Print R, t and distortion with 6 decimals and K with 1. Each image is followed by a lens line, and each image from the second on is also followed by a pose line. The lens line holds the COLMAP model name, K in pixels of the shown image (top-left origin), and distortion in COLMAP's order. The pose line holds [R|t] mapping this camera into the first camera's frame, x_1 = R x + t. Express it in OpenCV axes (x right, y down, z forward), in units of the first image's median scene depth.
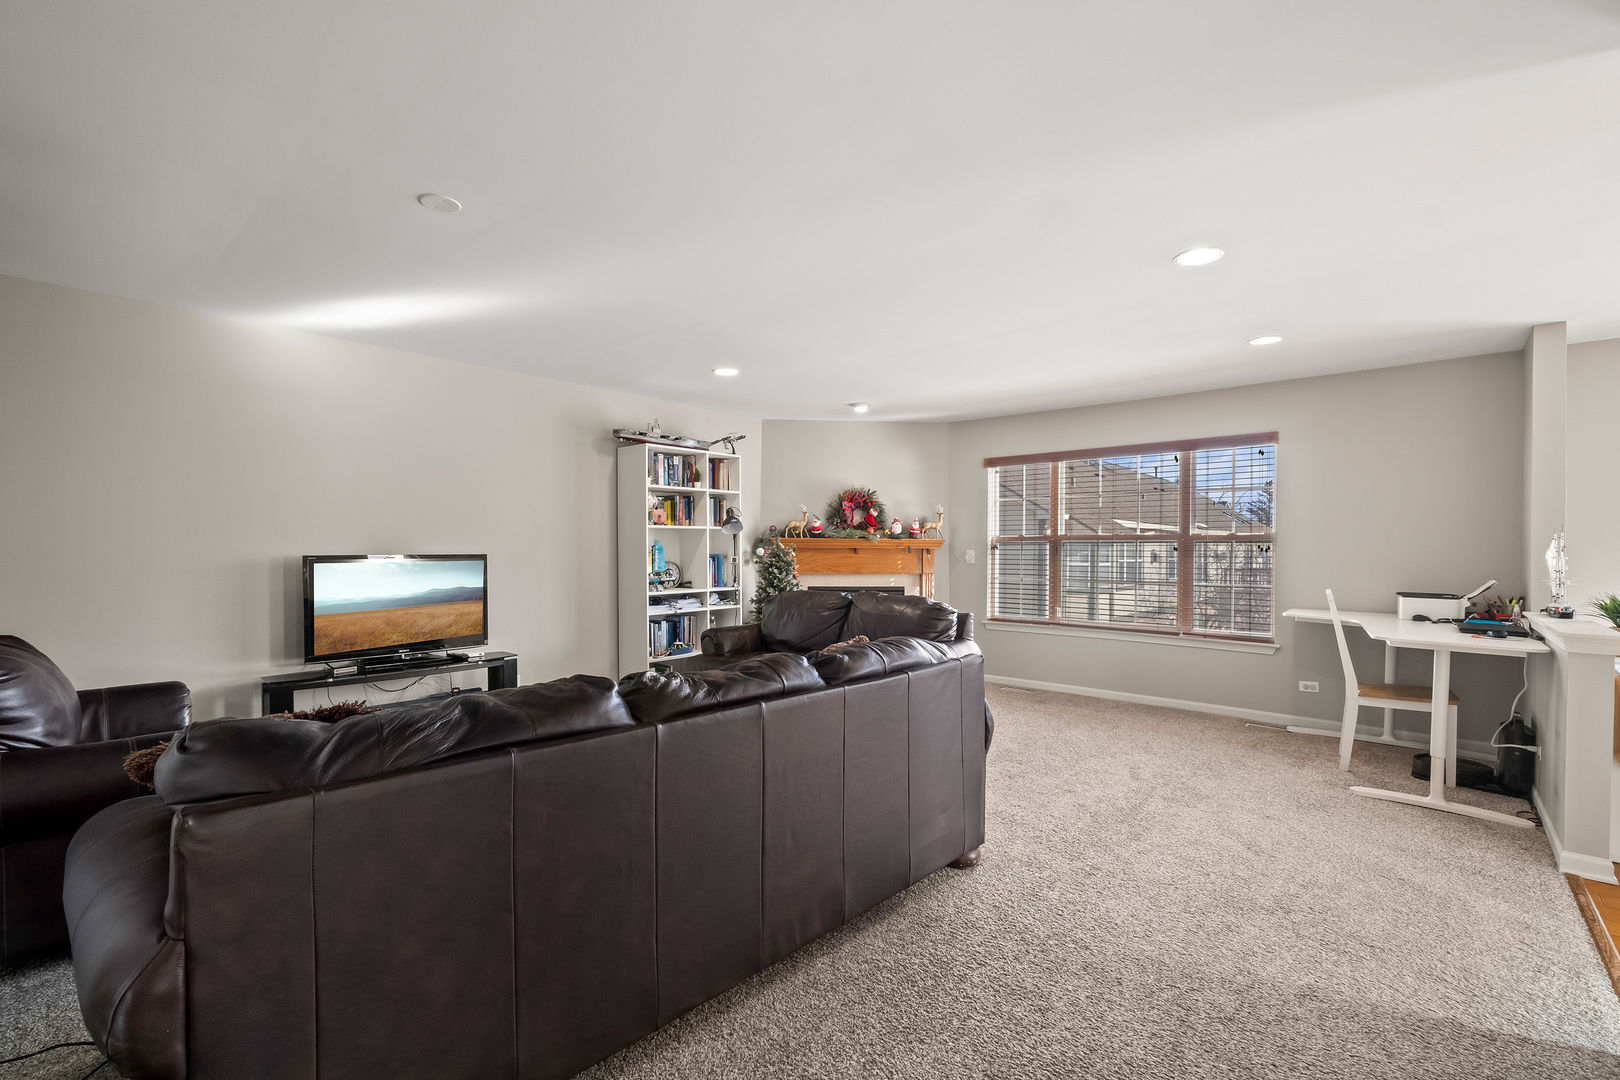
lens RADIAL K [[707.0, 0, 813.3], [0, 707.0, 552.6], [0, 0, 1]] dist [-0.019143, -0.000141]
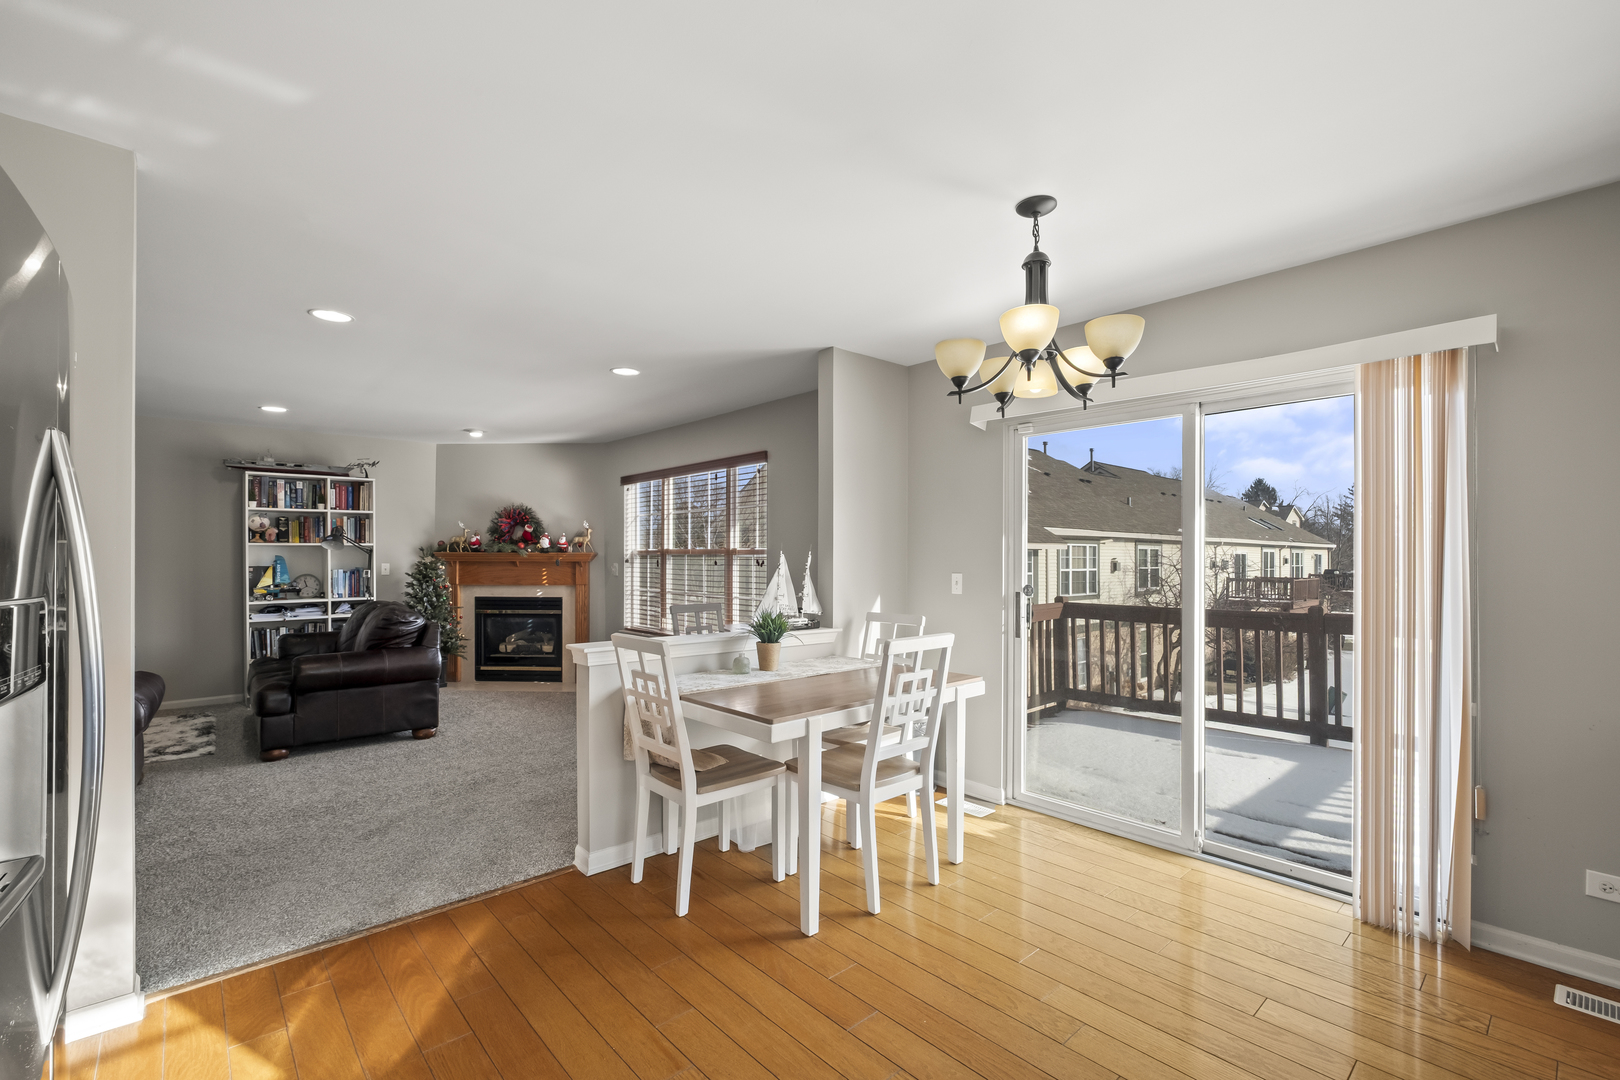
lens RADIAL K [[707.0, 0, 813.3], [0, 707.0, 552.6], [0, 0, 1]] dist [-0.019143, -0.000141]
pose [[0.994685, -0.005313, -0.102823, 0.678335], [0.004009, 0.999909, -0.012885, -0.004697], [0.102883, 0.012404, 0.994616, -0.022045]]
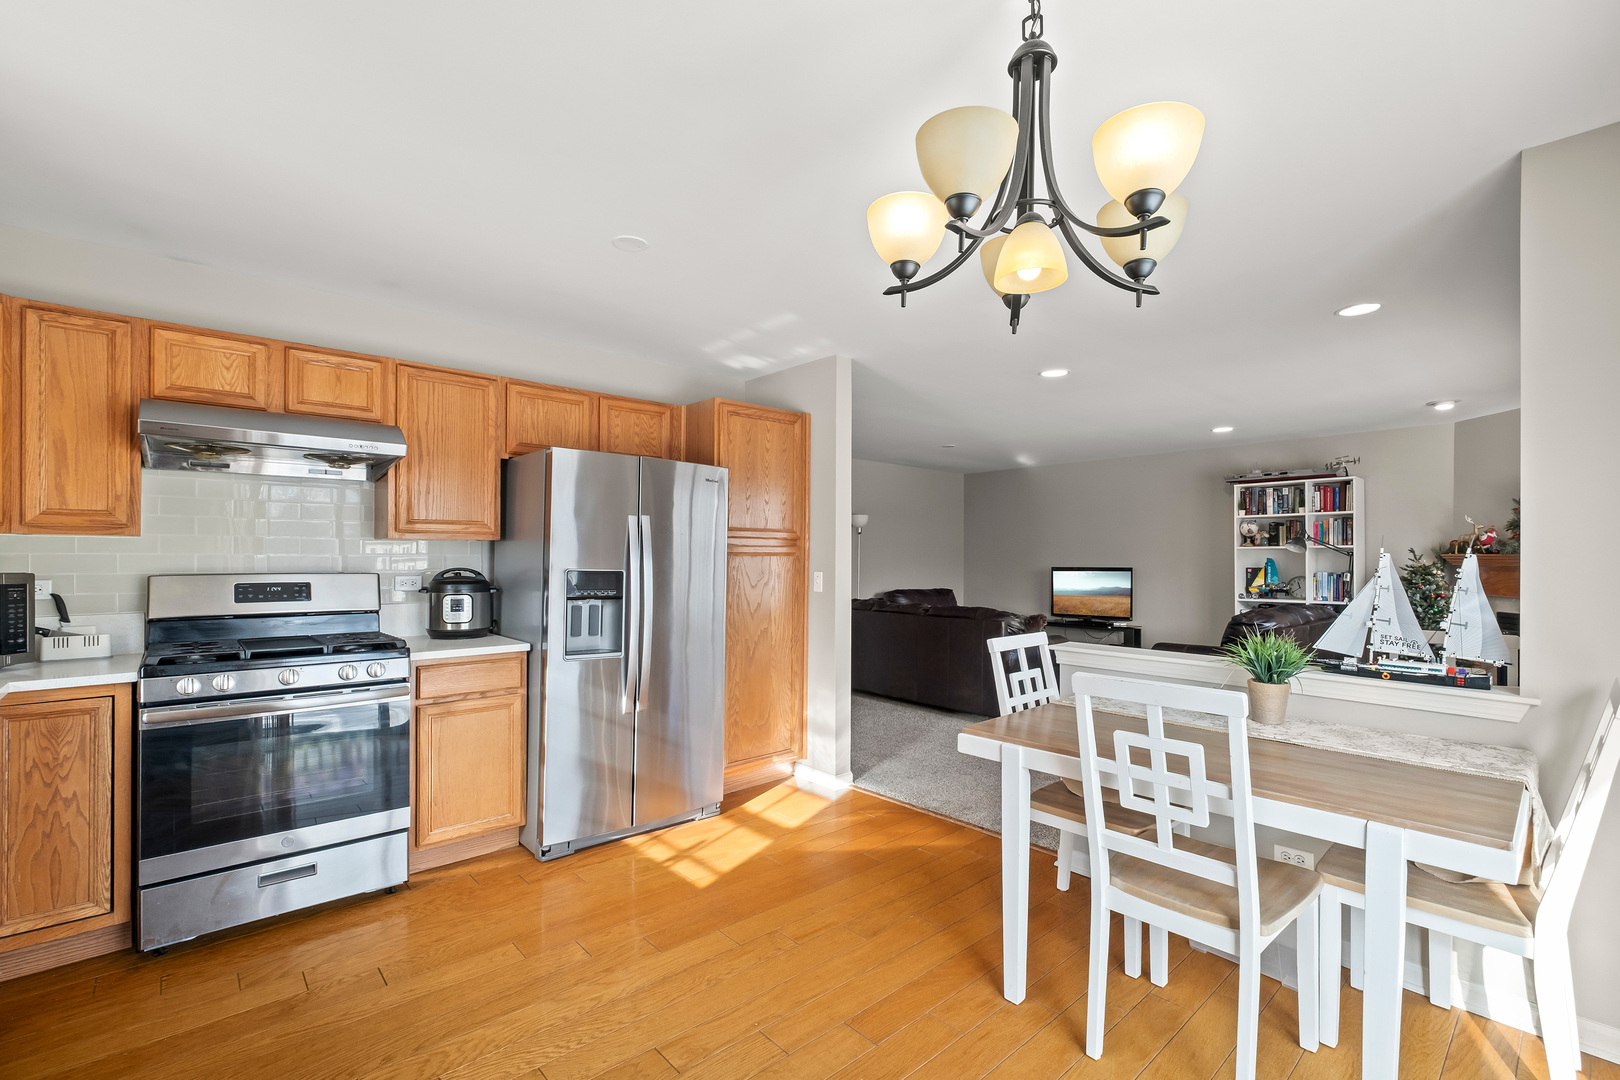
lens RADIAL K [[707.0, 0, 813.3], [0, 707.0, 552.6], [0, 0, 1]] dist [-0.019143, -0.000141]
pose [[-0.112945, -0.014376, -0.993497, 0.983065], [-0.011295, 0.999849, -0.013184, -0.002697], [0.993537, 0.009732, -0.113091, 0.318764]]
